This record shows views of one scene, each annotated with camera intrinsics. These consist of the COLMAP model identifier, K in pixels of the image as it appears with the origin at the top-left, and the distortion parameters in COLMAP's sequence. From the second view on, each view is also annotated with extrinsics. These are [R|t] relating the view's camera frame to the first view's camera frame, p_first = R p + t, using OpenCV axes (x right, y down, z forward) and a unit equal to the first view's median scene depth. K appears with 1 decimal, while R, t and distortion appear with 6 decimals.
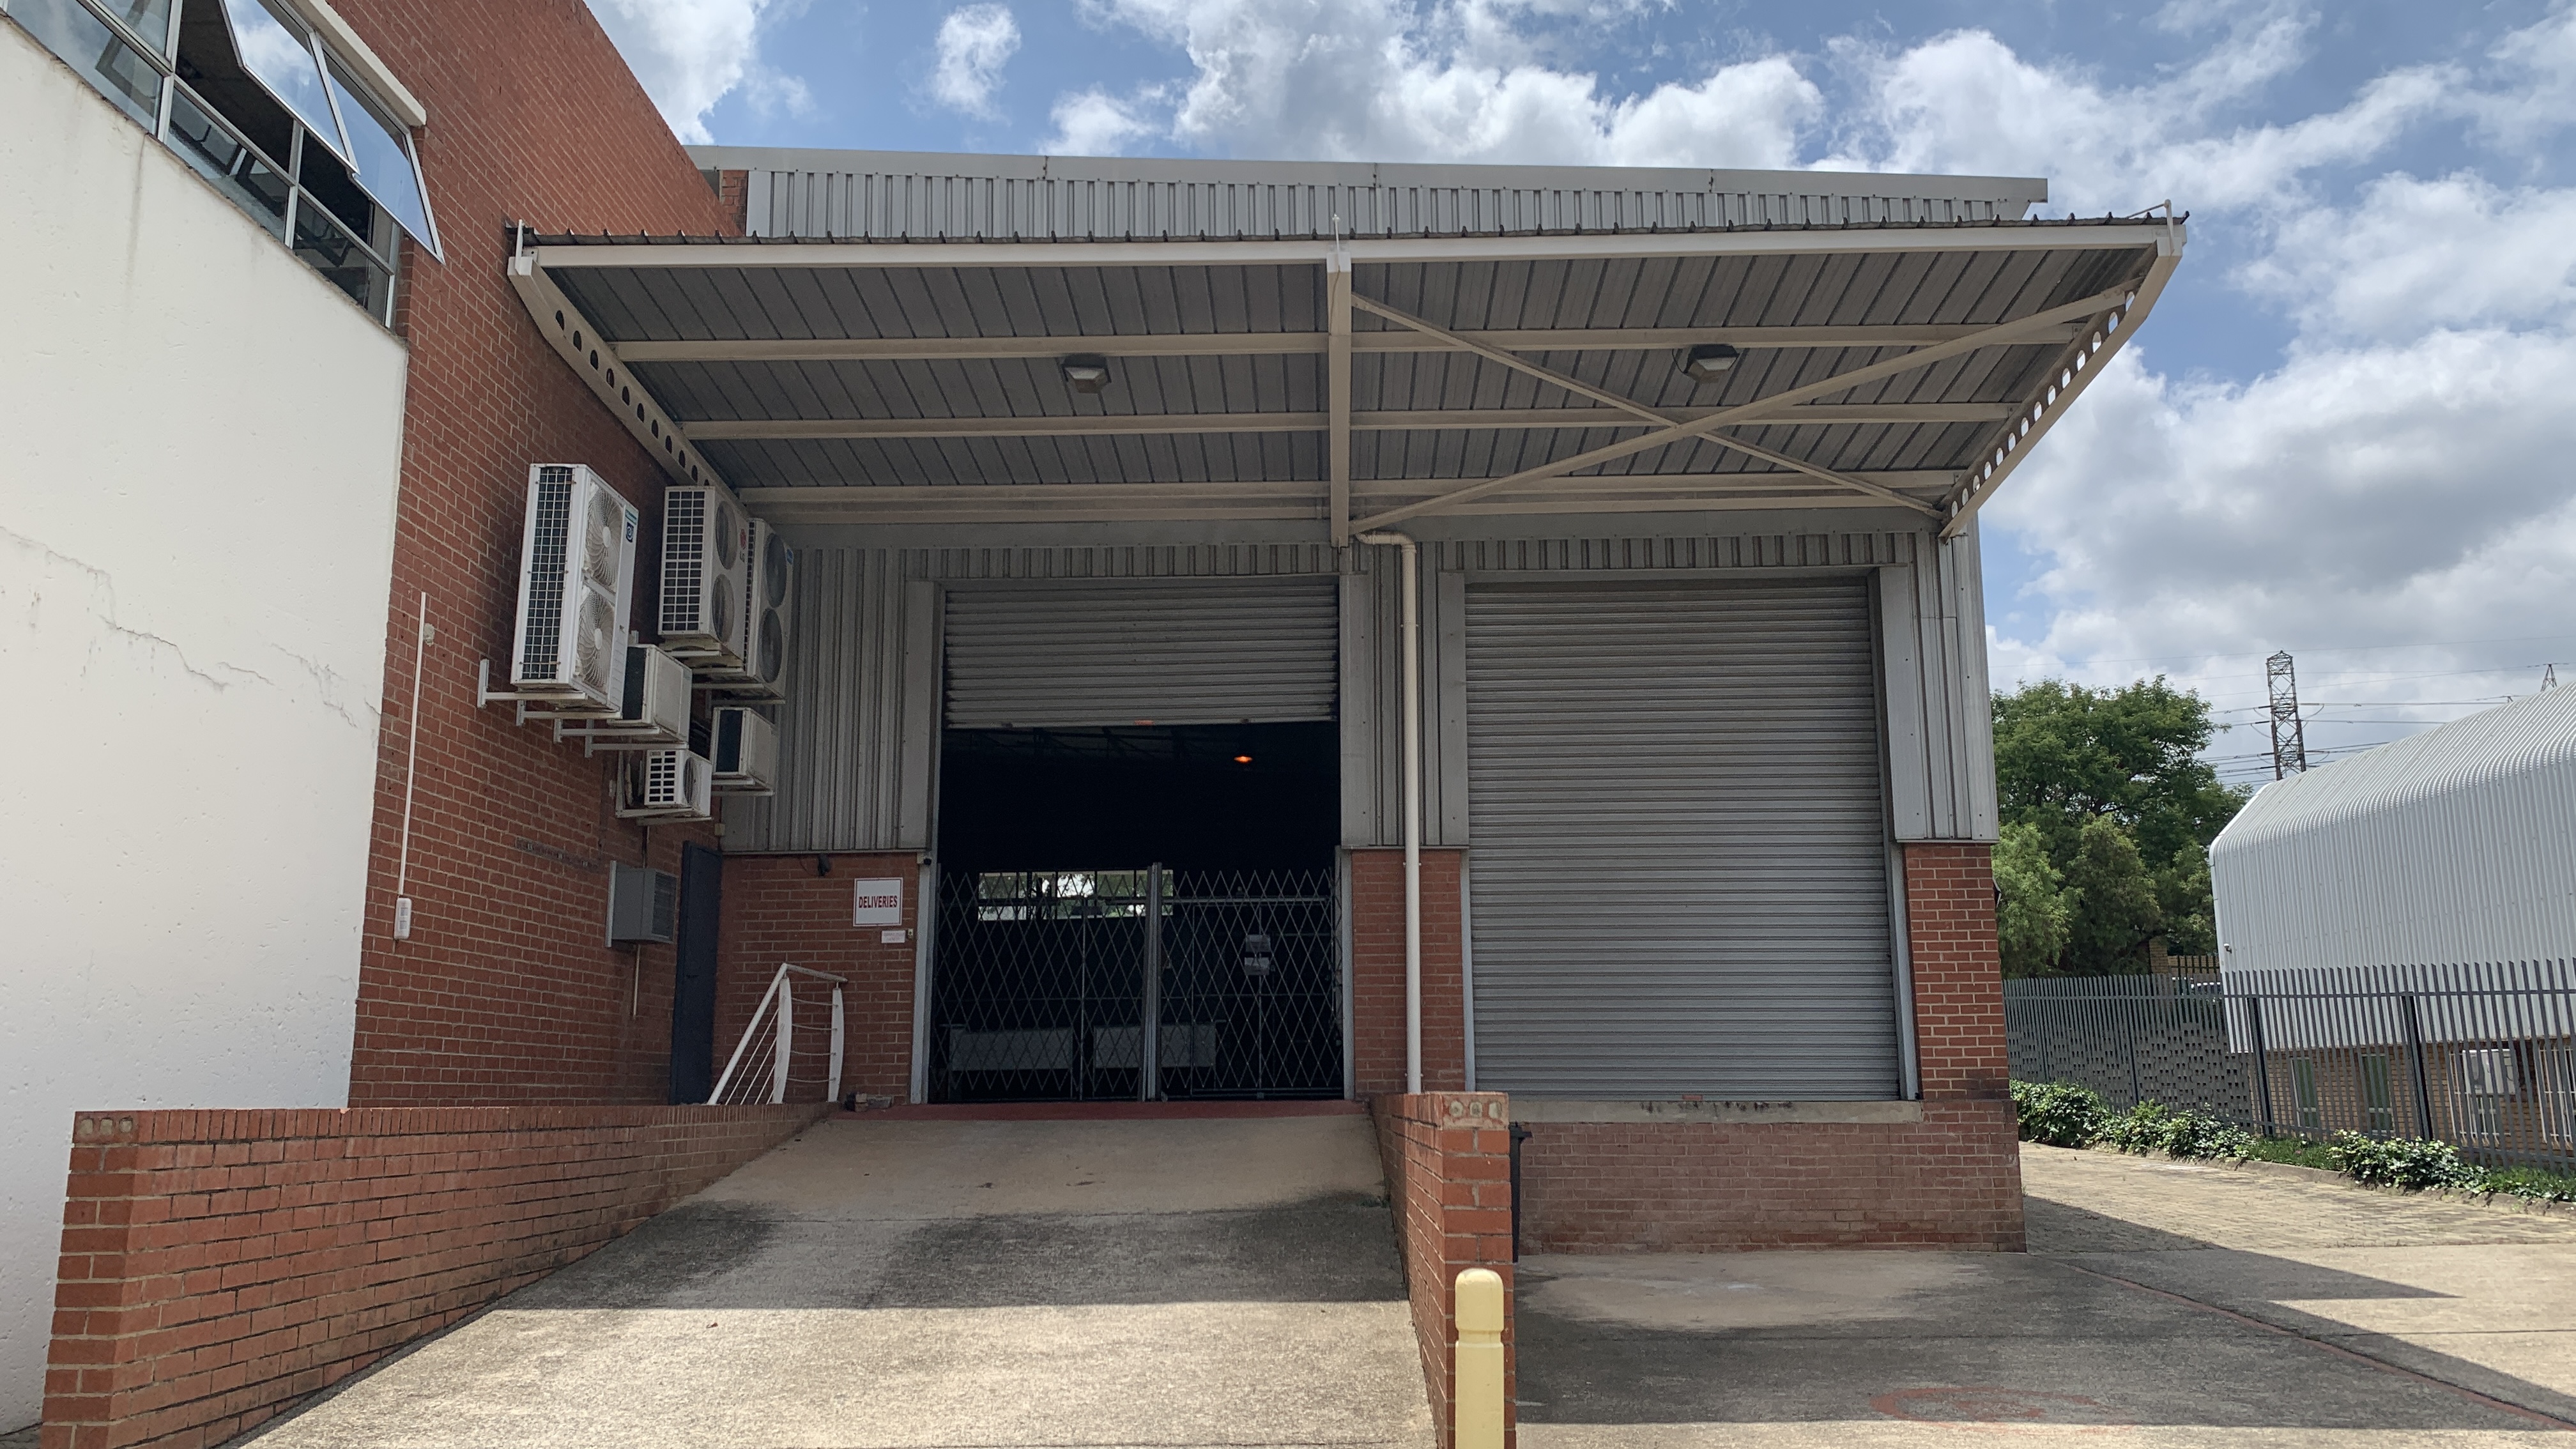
lens RADIAL K [[1953.6, 0, 1288.0], [0, 1953.6, 724.5], [0, 0, 1]] dist [0.044699, -0.031723]
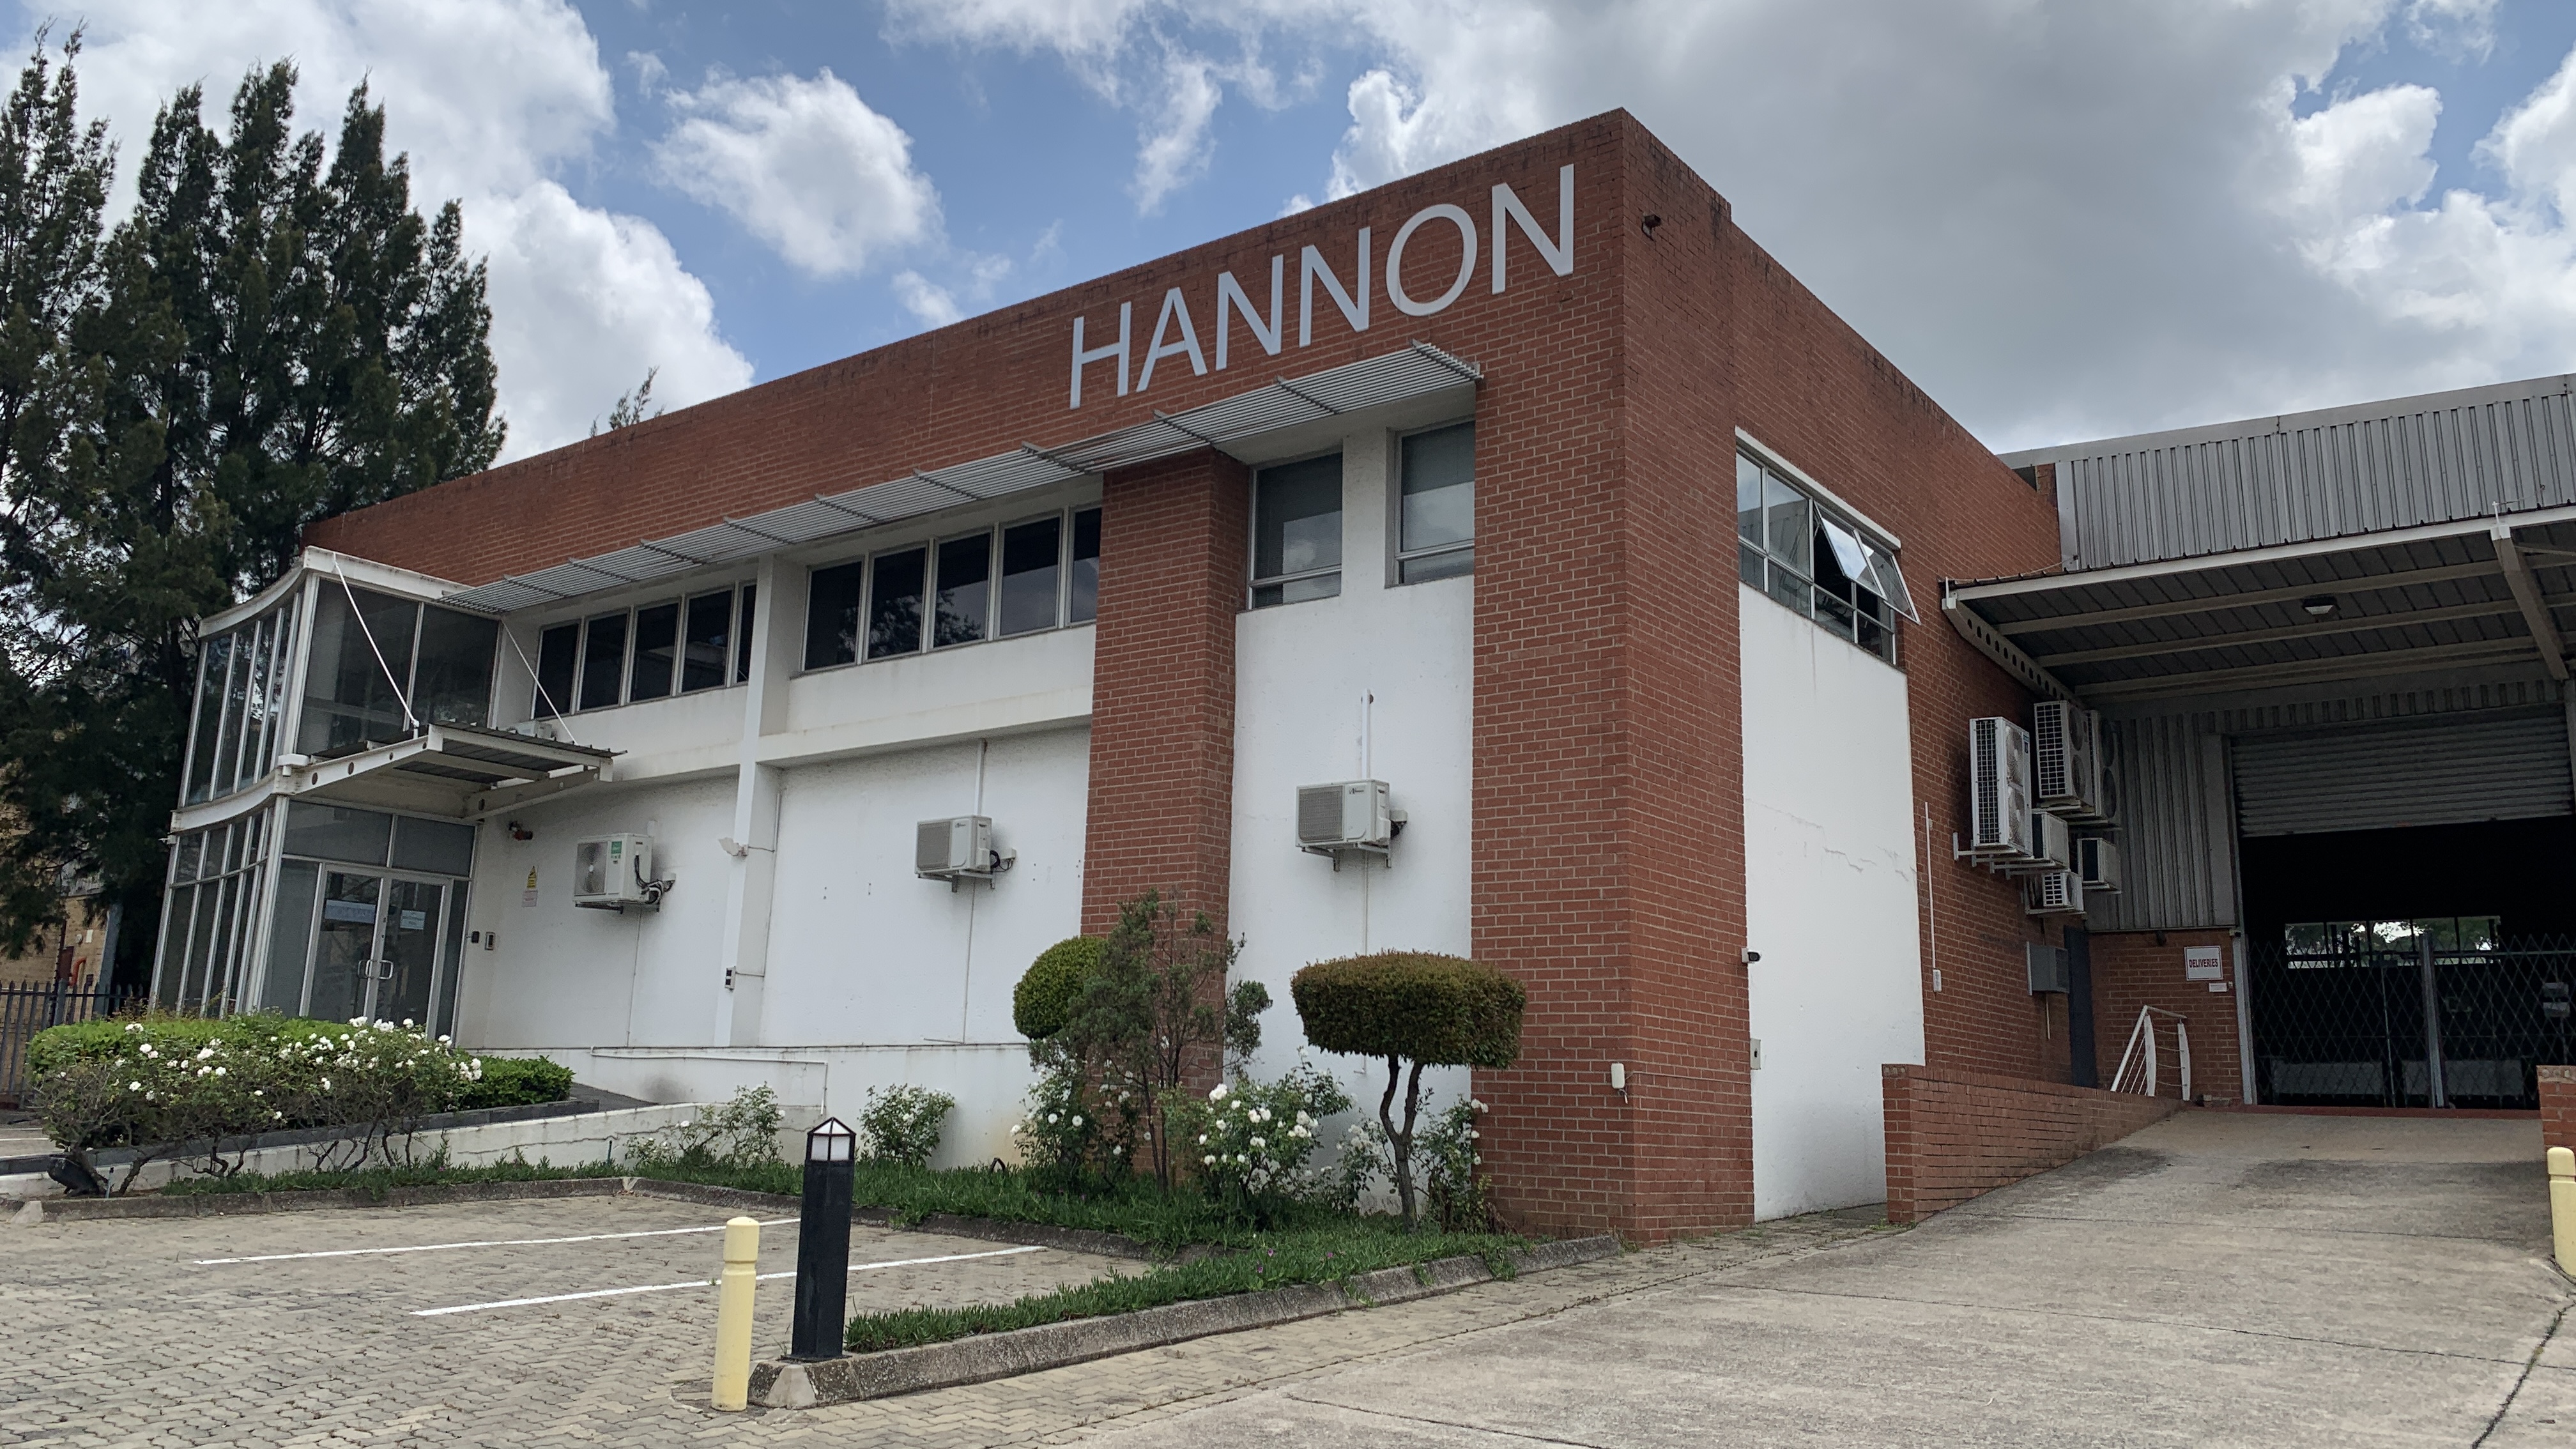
lens RADIAL K [[1932.0, 0, 1244.6], [0, 1932.0, 706.5], [0, 0, 1]] dist [0.007001, -0.008632]
pose [[0.797580, -0.097434, -0.595292, 0.099385], [0.076157, 0.995237, -0.060858, -0.068959], [0.598386, 0.003203, 0.801202, -0.602160]]
